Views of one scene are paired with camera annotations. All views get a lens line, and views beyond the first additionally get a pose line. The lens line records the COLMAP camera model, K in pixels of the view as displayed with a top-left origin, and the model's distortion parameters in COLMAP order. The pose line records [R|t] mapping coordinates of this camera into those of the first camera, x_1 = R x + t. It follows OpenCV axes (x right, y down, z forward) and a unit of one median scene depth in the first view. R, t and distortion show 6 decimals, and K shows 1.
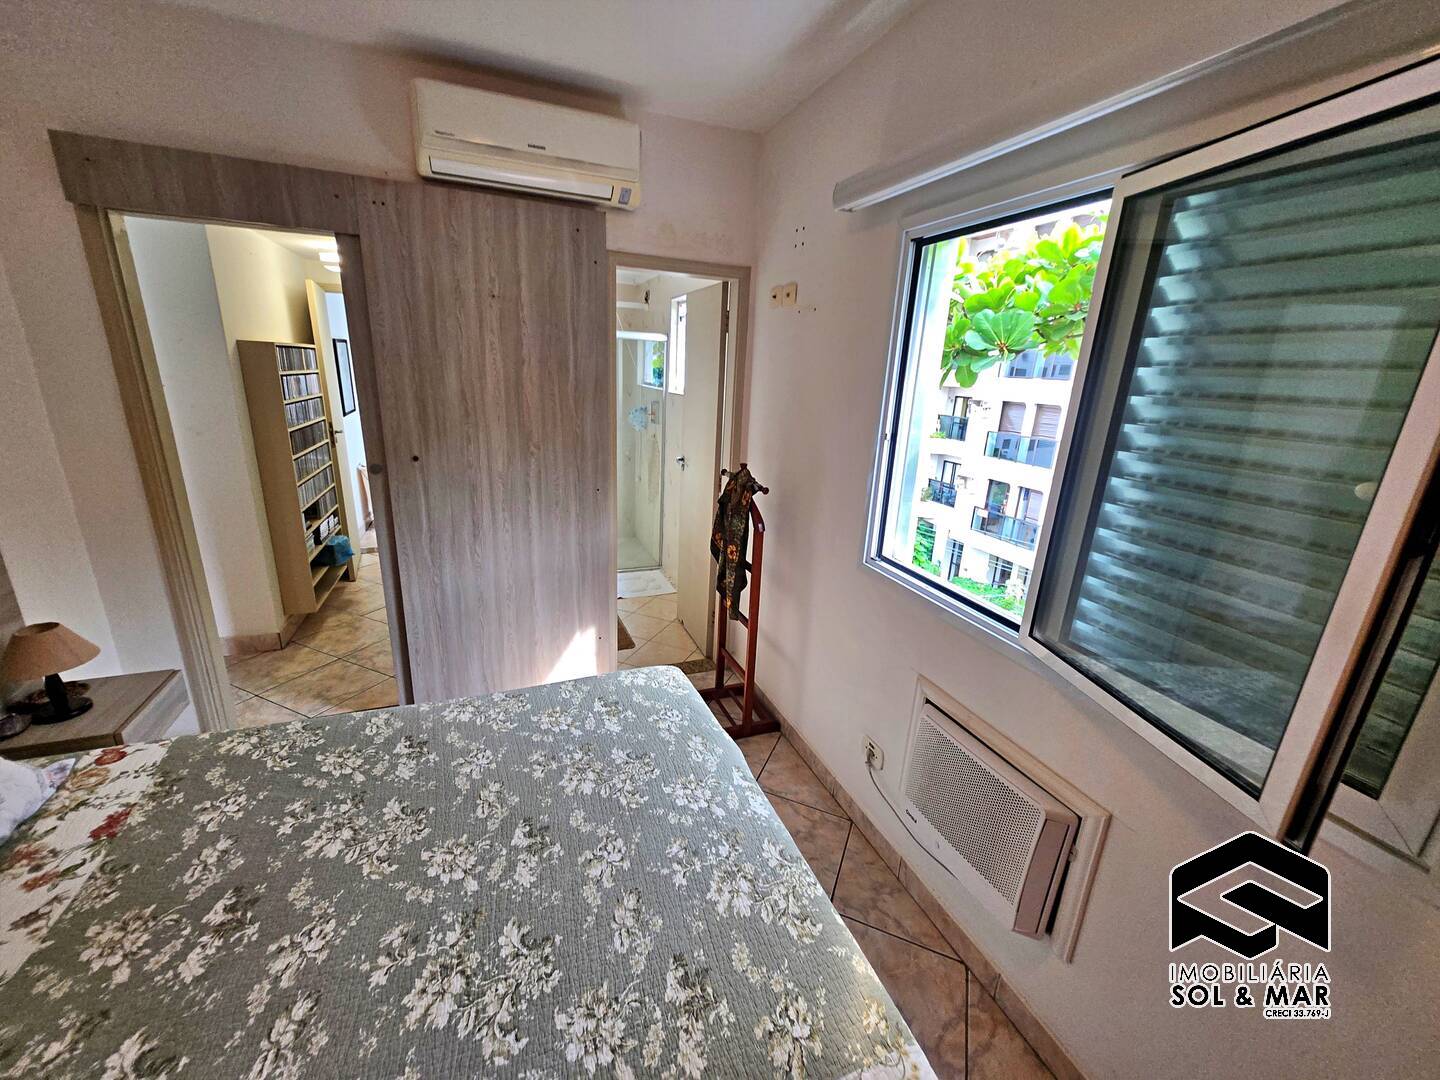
lens RADIAL K [[565.8, 0, 724.2], [0, 565.8, 532.8], [0, 0, 1]] dist [-0.000289, 0.000279]
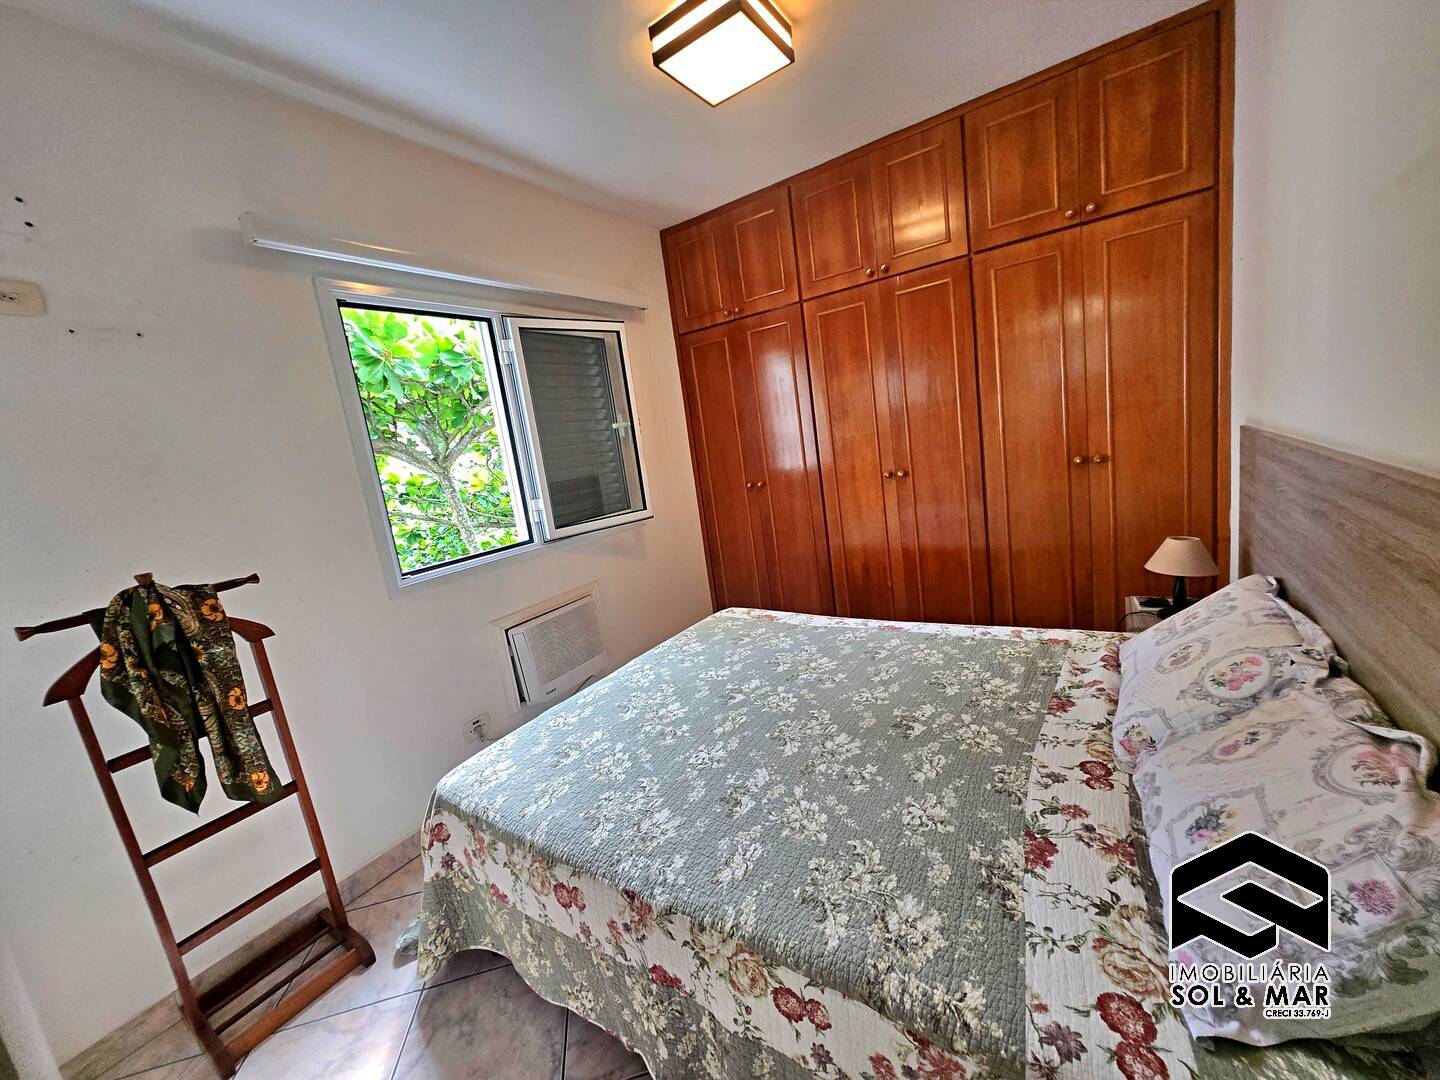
lens RADIAL K [[565.8, 0, 724.2], [0, 565.8, 532.8], [0, 0, 1]] dist [-0.000289, 0.000279]
pose [[-0.569015, -0.108323, 0.815161, -1.420205], [0.337367, 0.873271, 0.351540, -0.302871], [-0.749937, 0.475040, -0.460360, 1.474068]]
